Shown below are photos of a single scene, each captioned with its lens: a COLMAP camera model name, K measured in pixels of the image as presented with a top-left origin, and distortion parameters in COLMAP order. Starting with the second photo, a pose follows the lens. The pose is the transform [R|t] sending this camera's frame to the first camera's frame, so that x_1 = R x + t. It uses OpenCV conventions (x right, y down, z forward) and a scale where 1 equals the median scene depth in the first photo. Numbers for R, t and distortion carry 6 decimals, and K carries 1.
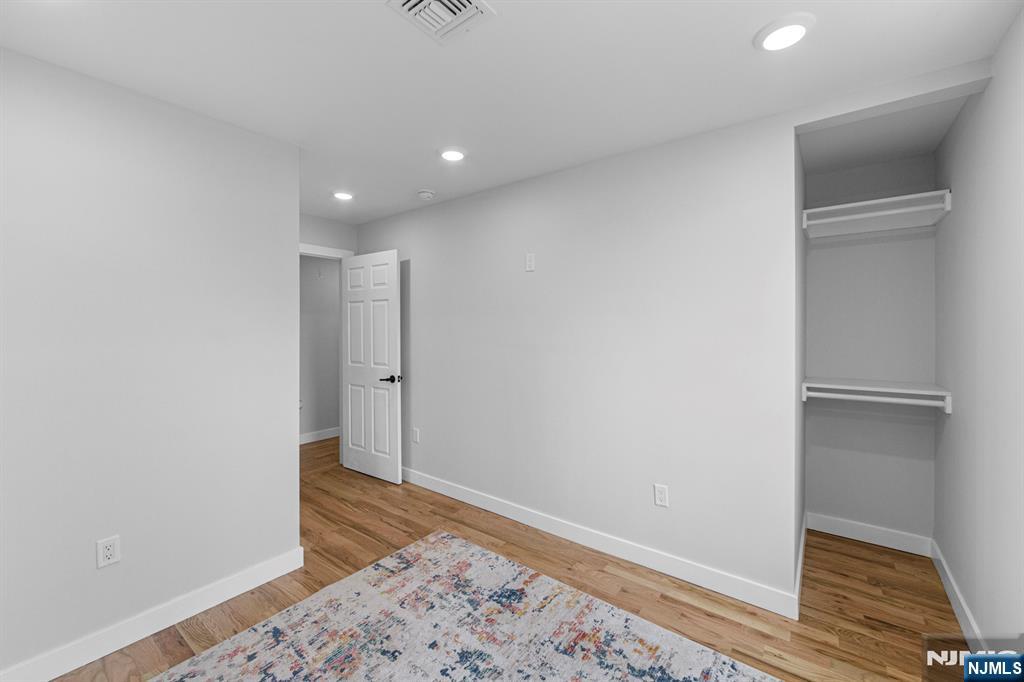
lens RADIAL K [[412.5, 0, 513.4], [0, 412.5, 336.5], [0, 0, 1]] dist [-0.001491, -0.000255]
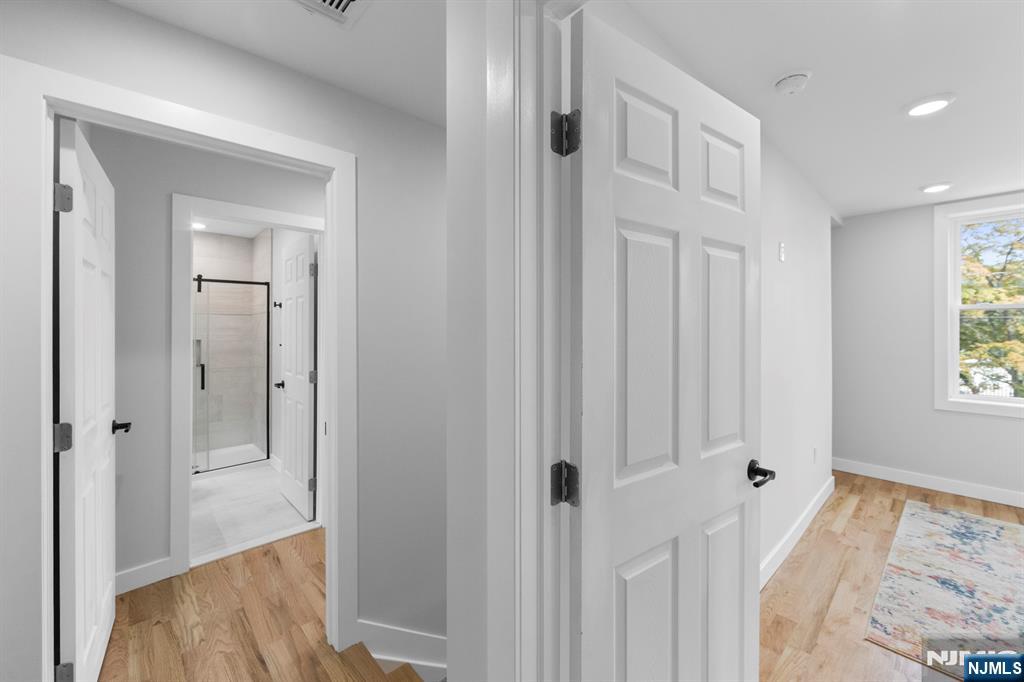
lens RADIAL K [[412.5, 0, 513.5], [0, 412.5, 330.5], [0, 0, 1]] dist [-0.001491, -0.000255]
pose [[0.162166, -0.011148, 0.986700, -1.225769], [0.019323, 0.999780, 0.008120, -0.042767], [-0.986574, 0.017749, 0.162346, 1.946371]]
